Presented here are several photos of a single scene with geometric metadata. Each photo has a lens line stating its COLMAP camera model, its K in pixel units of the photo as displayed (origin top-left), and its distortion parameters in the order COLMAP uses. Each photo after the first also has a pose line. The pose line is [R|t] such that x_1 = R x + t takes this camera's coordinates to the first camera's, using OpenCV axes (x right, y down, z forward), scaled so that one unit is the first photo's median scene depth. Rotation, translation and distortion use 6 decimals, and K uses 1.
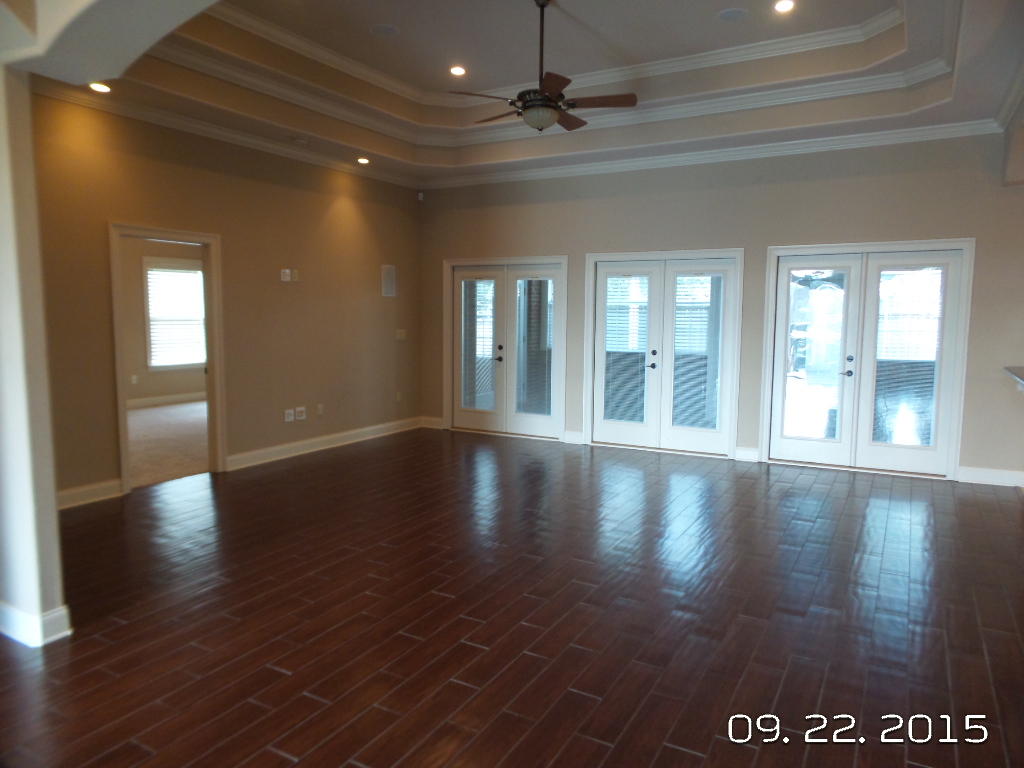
lens RADIAL K [[696.5, 0, 504.0], [0, 696.5, 388.7], [0, 0, 1]] dist [-0.024182, 0.019917]
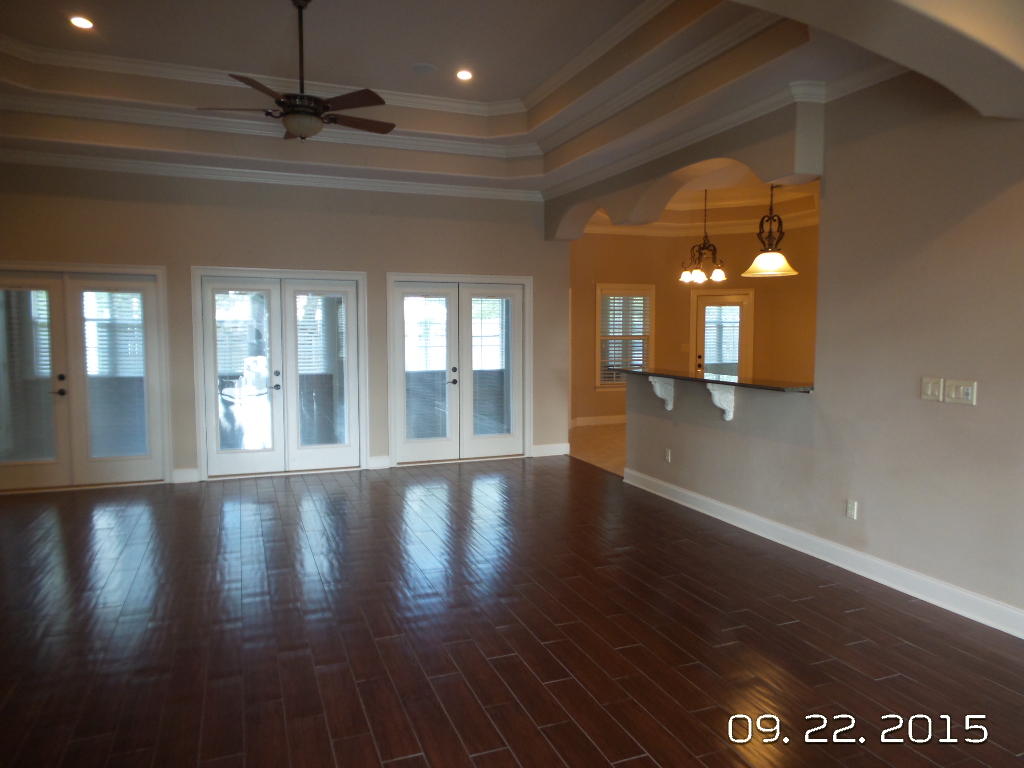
lens RADIAL K [[696.5, 0, 501.4], [0, 696.5, 377.5], [0, 0, 1]] dist [-0.024182, 0.019917]
pose [[0.634062, -0.053587, 0.771423, -0.415491], [0.085215, 0.996362, -0.000828, -0.023982], [-0.768573, 0.066262, 0.636322, 0.187493]]
